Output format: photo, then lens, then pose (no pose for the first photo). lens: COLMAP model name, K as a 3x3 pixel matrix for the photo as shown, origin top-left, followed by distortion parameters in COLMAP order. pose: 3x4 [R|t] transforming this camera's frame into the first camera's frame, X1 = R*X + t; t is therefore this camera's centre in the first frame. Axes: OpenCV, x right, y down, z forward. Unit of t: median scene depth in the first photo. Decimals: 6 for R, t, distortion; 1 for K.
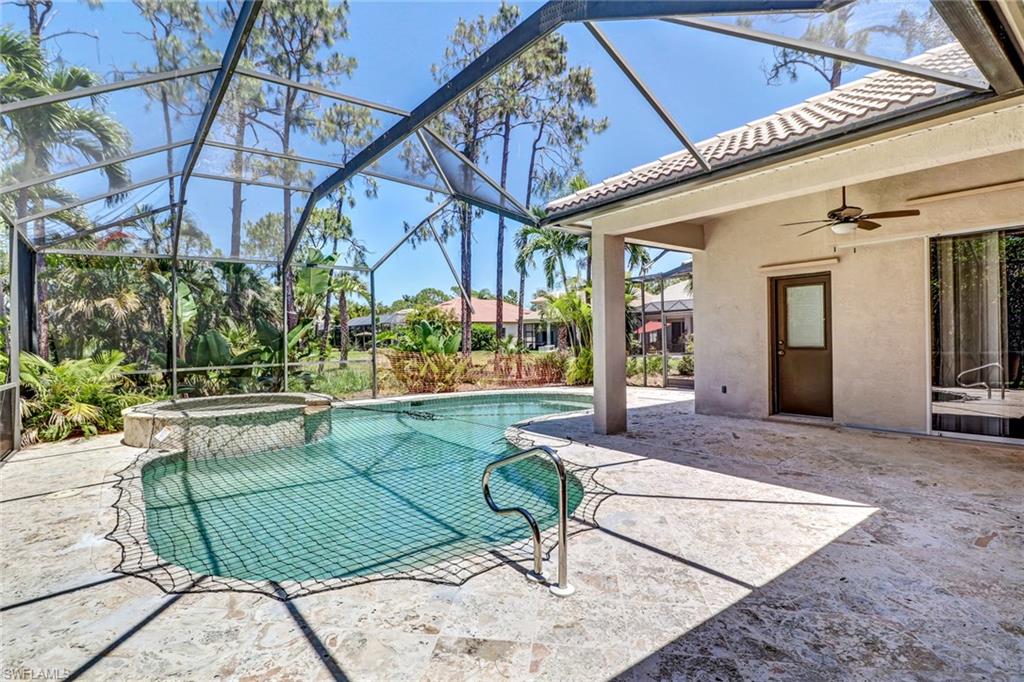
lens RADIAL K [[502.5, 0, 501.9], [0, 502.5, 335.7], [0, 0, 1]] dist [-0.010380, -0.001179]
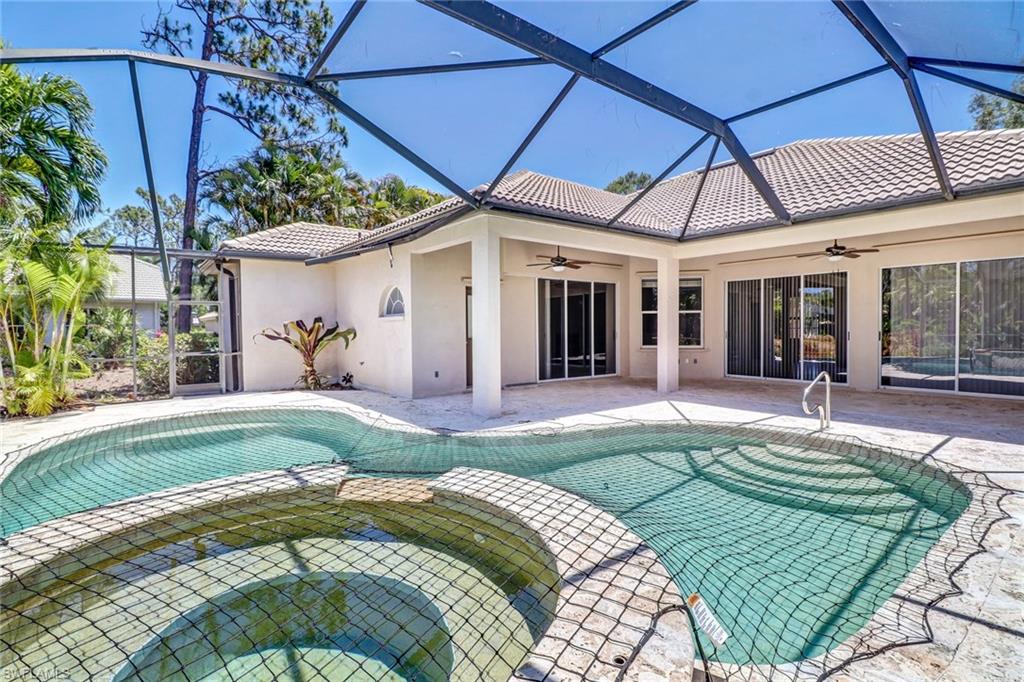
lens RADIAL K [[483.2, 0, 507.4], [0, 483.2, 333.6], [0, 0, 1]] dist [-0.003881, -0.000820]
pose [[0.007293, 0.007797, 0.999943, -1.616982], [0.004882, 0.999957, -0.007833, 0.043283], [-0.999961, 0.004939, 0.007254, 1.831491]]
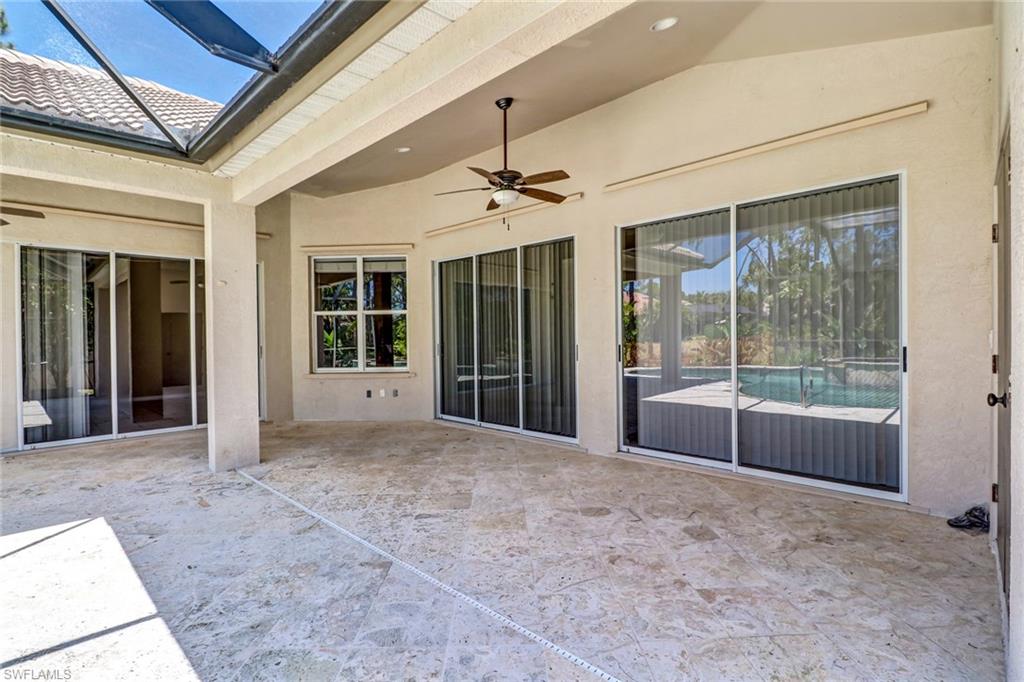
lens RADIAL K [[502.5, 0, 501.9], [0, 502.5, 335.7], [0, 0, 1]] dist [-0.010380, -0.001179]
pose [[-0.140401, 0.014761, 0.989985, -0.367213], [0.015222, 0.999803, -0.012749, 0.006918], [-0.989978, 0.013280, -0.140598, 0.354116]]
